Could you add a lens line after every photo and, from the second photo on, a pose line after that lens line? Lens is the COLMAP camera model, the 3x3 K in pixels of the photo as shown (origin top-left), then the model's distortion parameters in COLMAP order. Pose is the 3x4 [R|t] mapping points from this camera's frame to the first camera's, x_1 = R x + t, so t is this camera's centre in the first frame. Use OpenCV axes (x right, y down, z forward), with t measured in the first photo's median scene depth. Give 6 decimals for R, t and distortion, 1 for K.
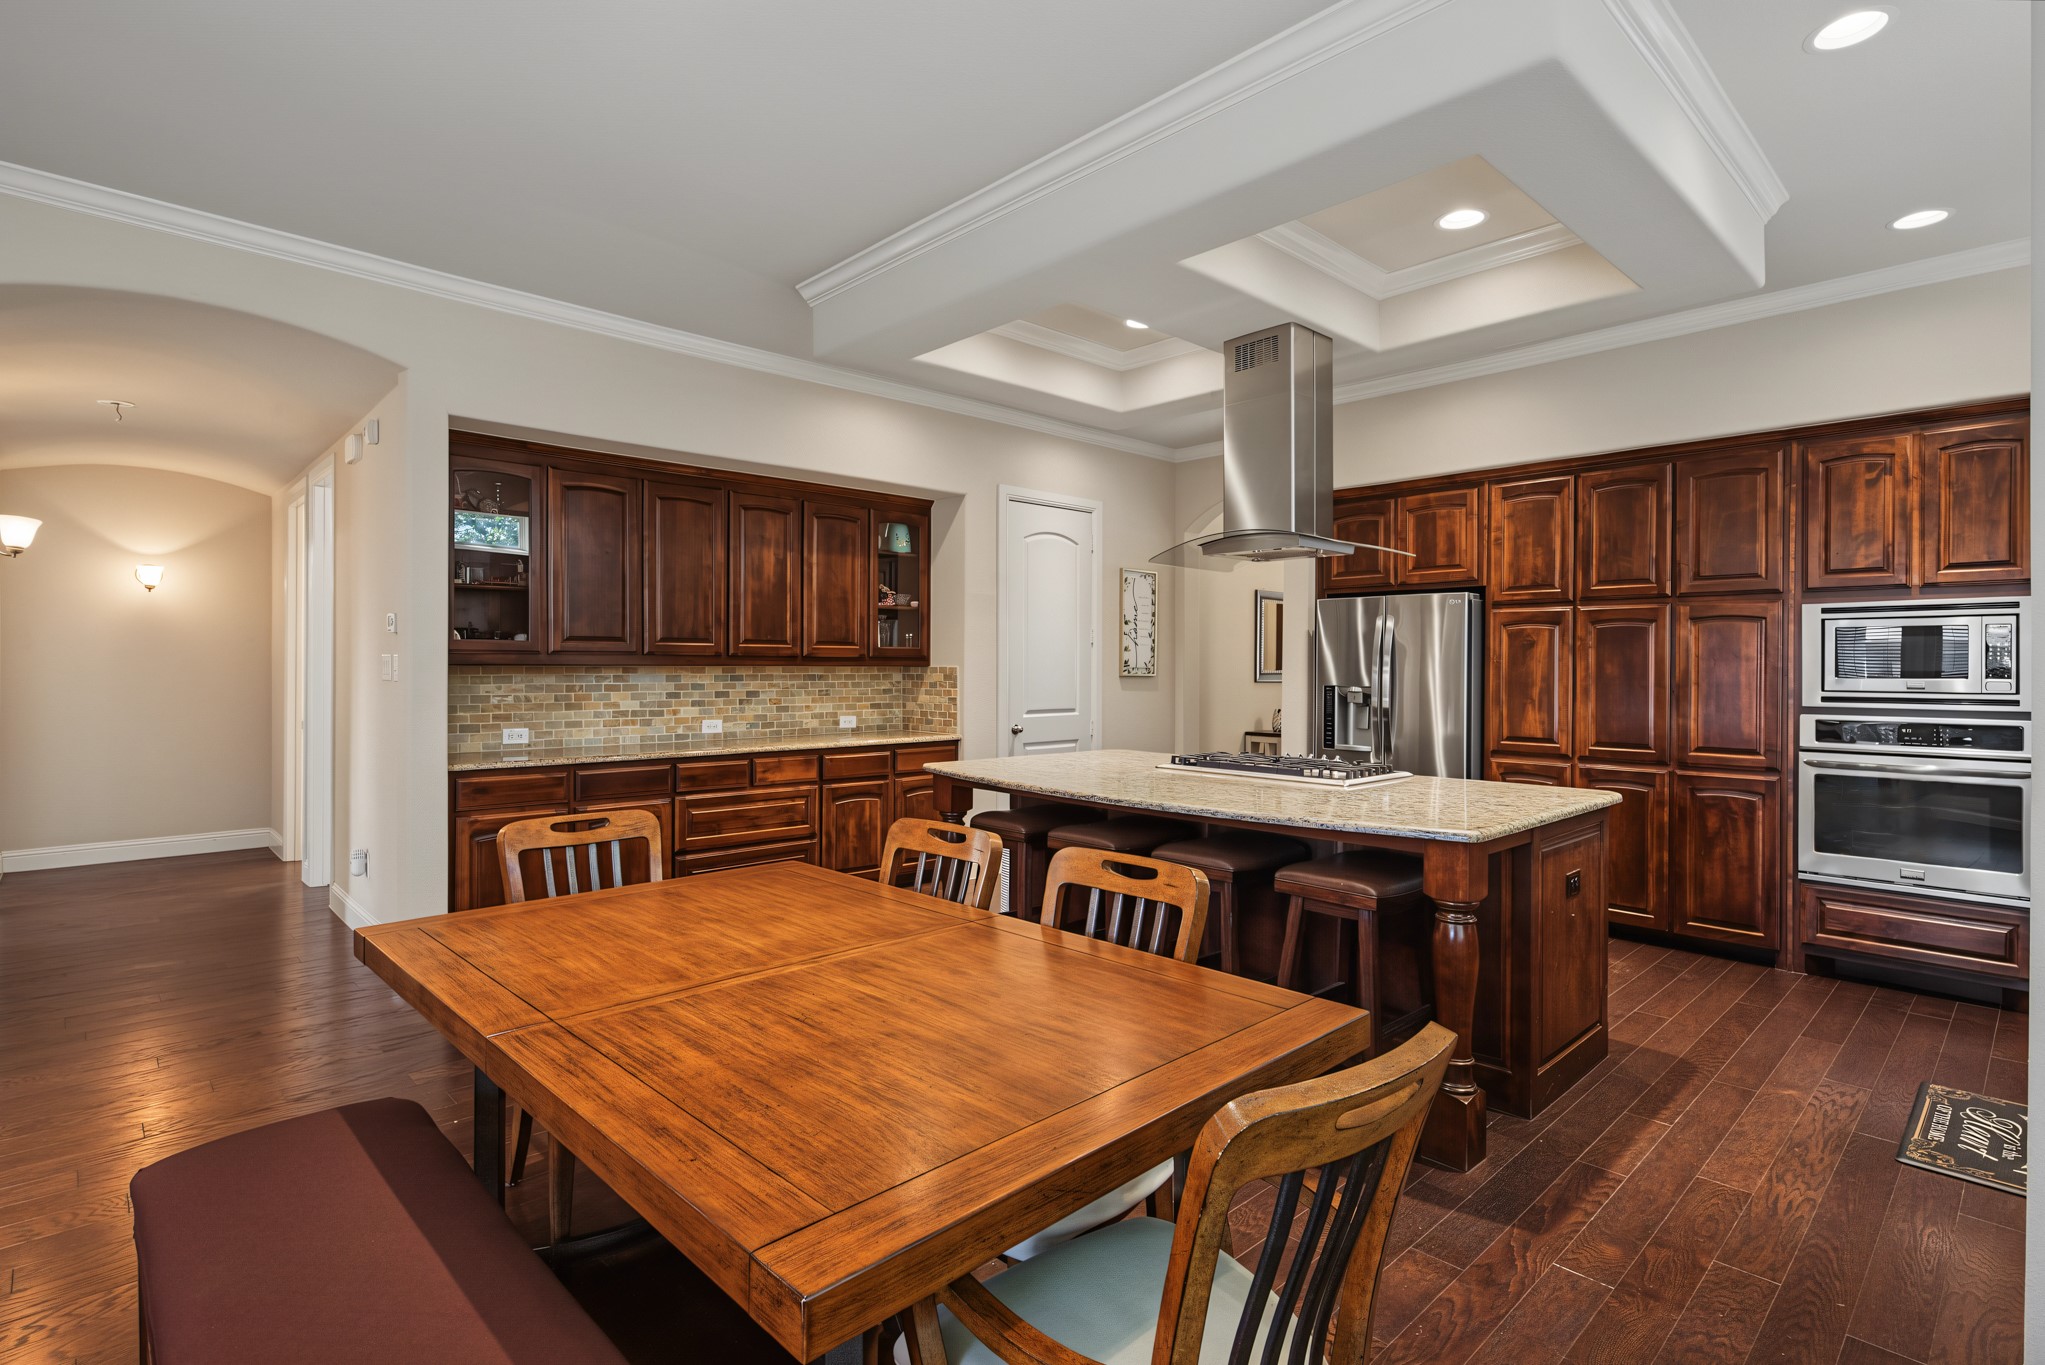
lens RADIAL K [[1017.9, 0, 1027.0], [0, 1017.9, 666.1], [0, 0, 1]] dist [0.001784, 0.000282]
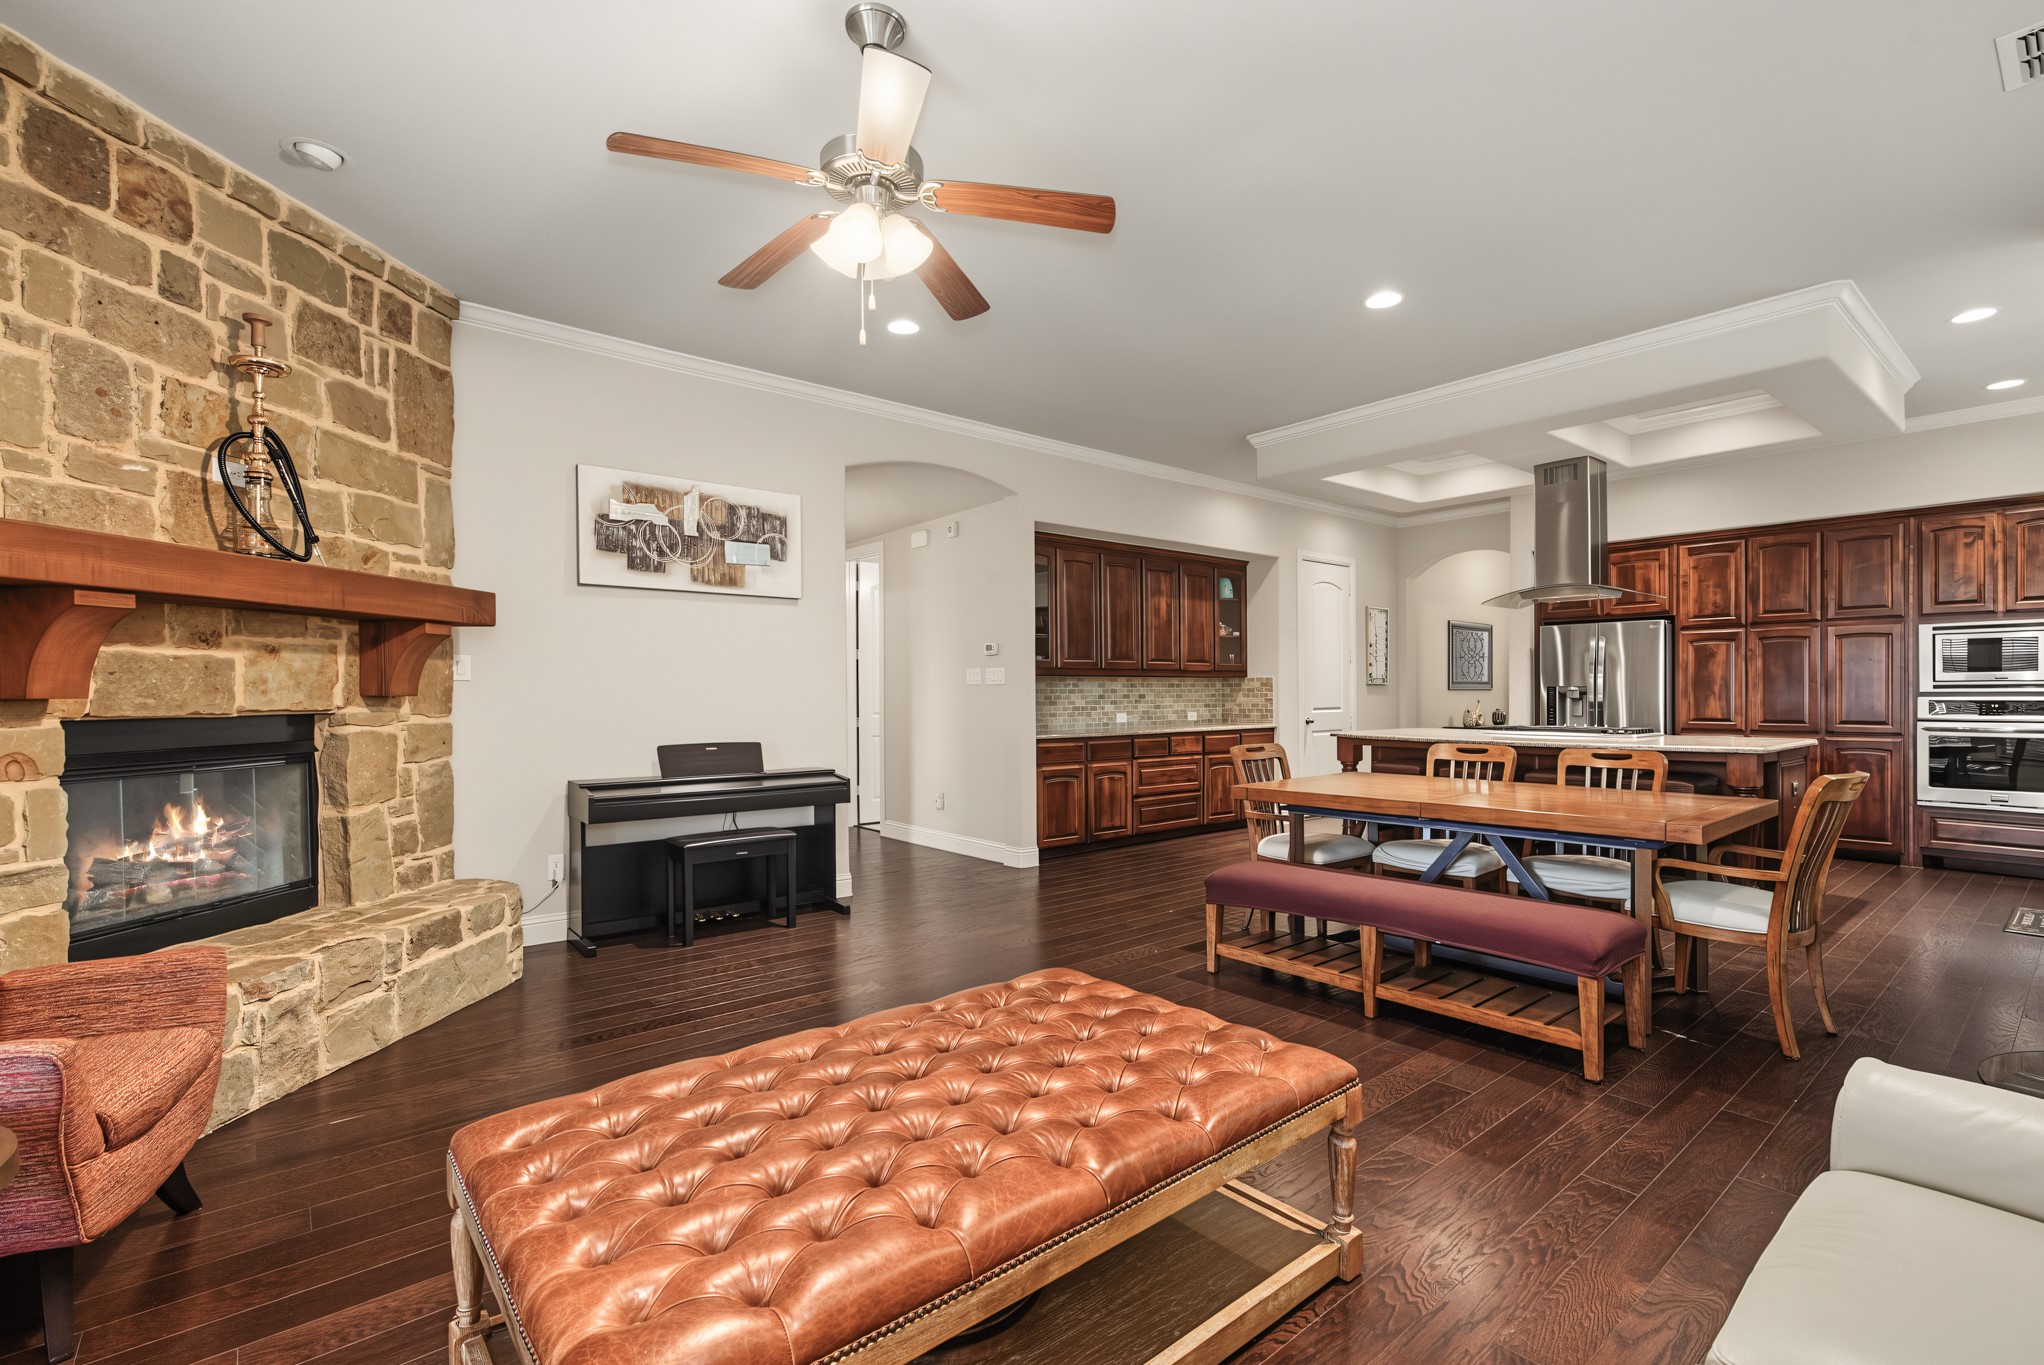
lens RADIAL K [[927.5, 0, 1018.4], [0, 927.5, 693.7], [0, 0, 1]] dist [0.001306, -0.000042]
pose [[0.997091, -0.009196, -0.075659, -0.381281], [0.009253, 0.999957, 0.000393, 0.023684], [0.075652, -0.001092, 0.997134, -0.388035]]
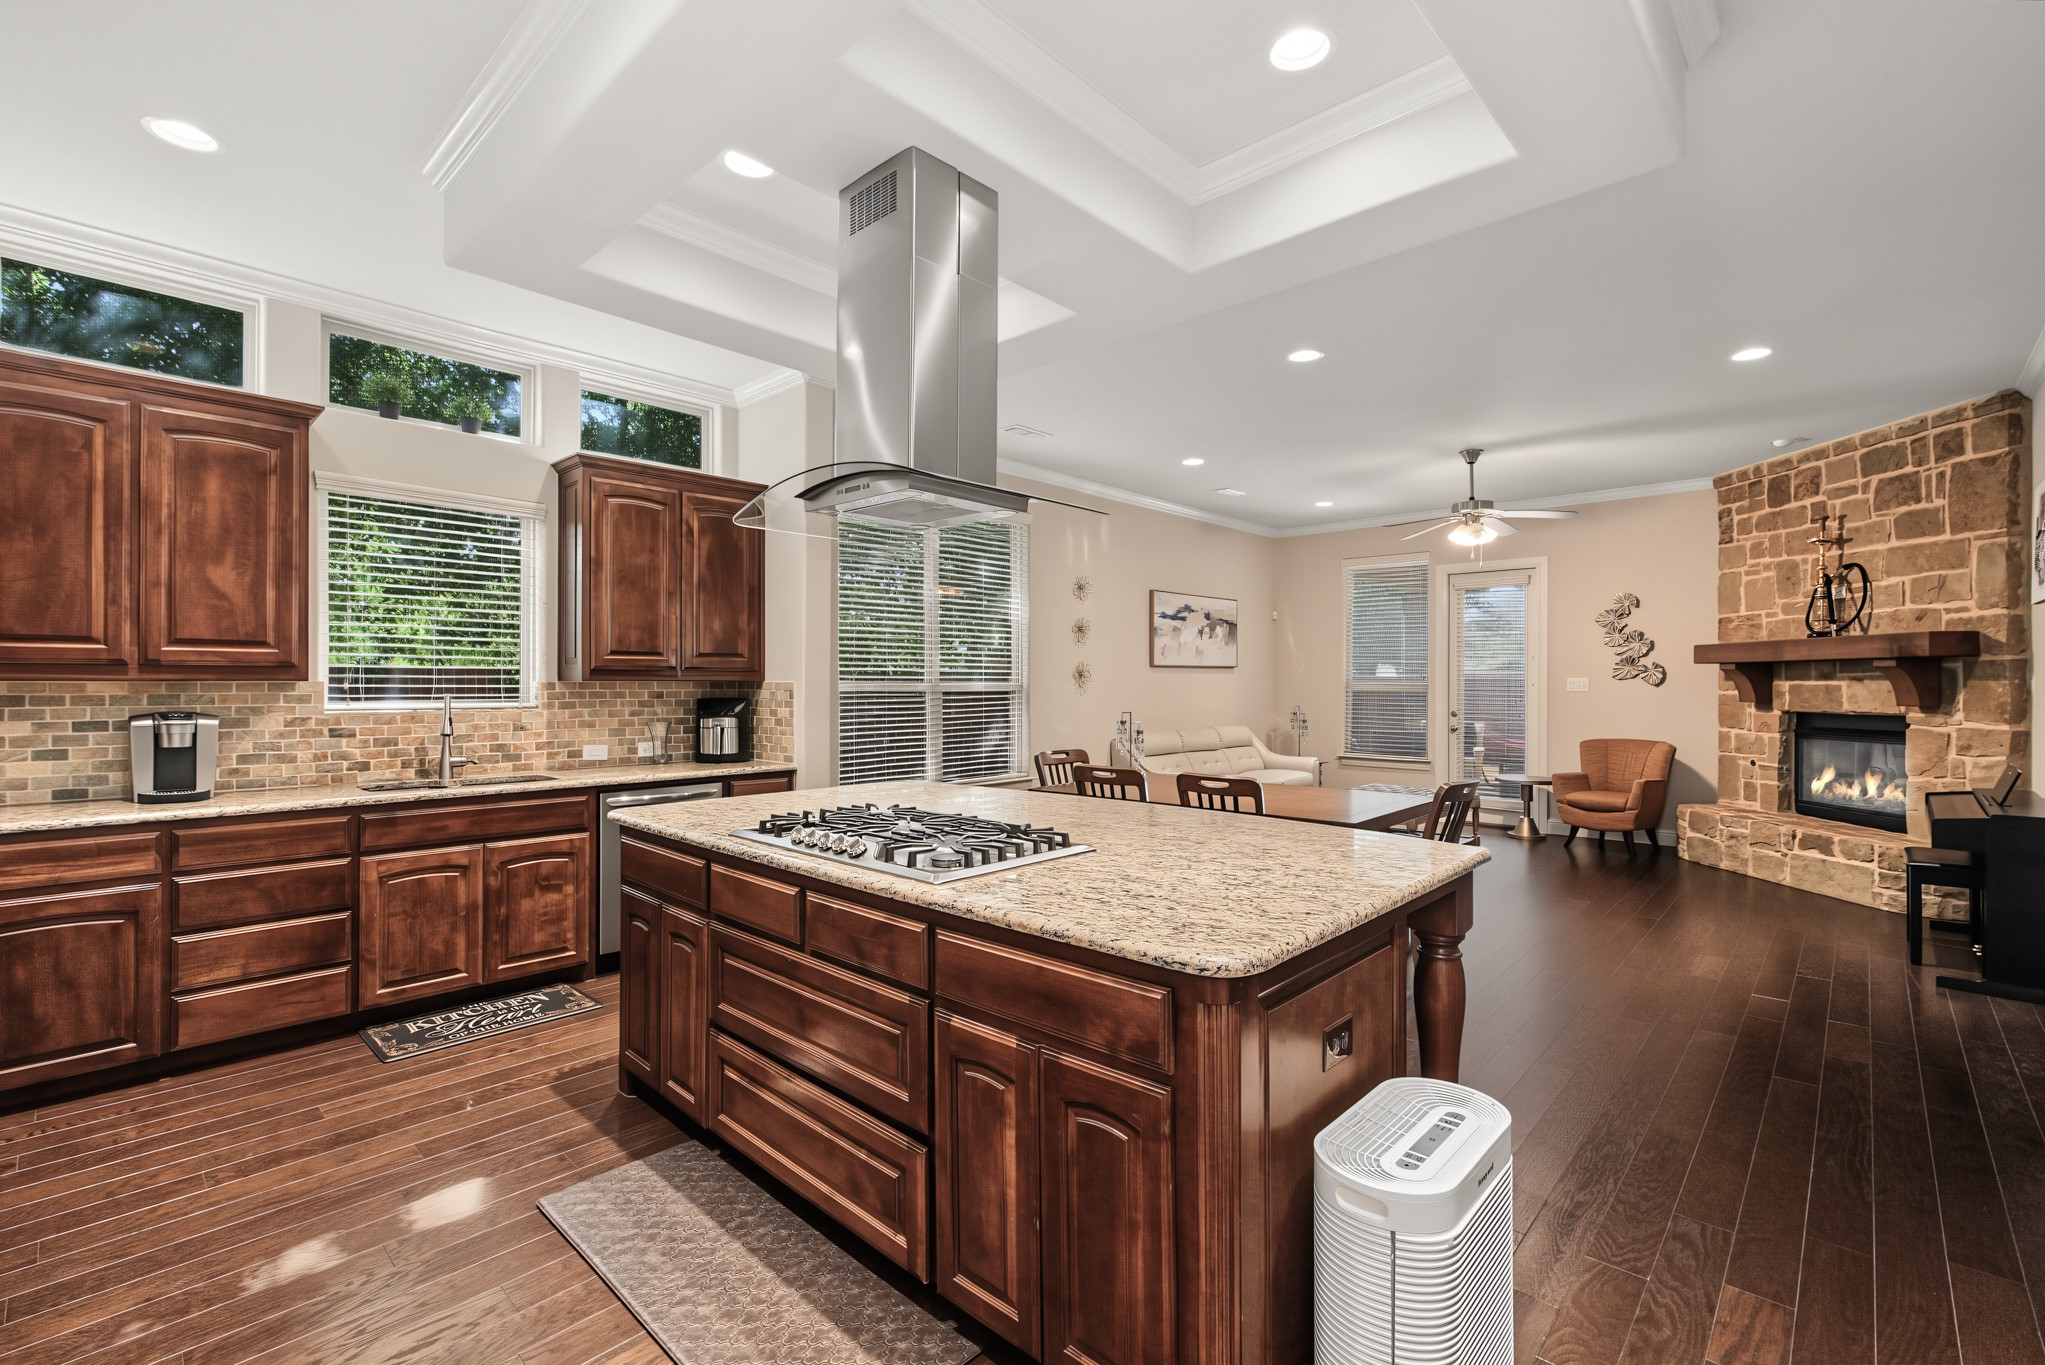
lens RADIAL K [[878.5, 0, 1036.2], [0, 878.5, 677.8], [0, 0, 1]] dist [-0.001492, -0.000148]
pose [[-0.998715, -0.006158, -0.050303, 0.142916], [-0.005965, 0.999974, -0.003993, -0.001069], [0.050326, -0.003688, -0.998726, 1.191481]]
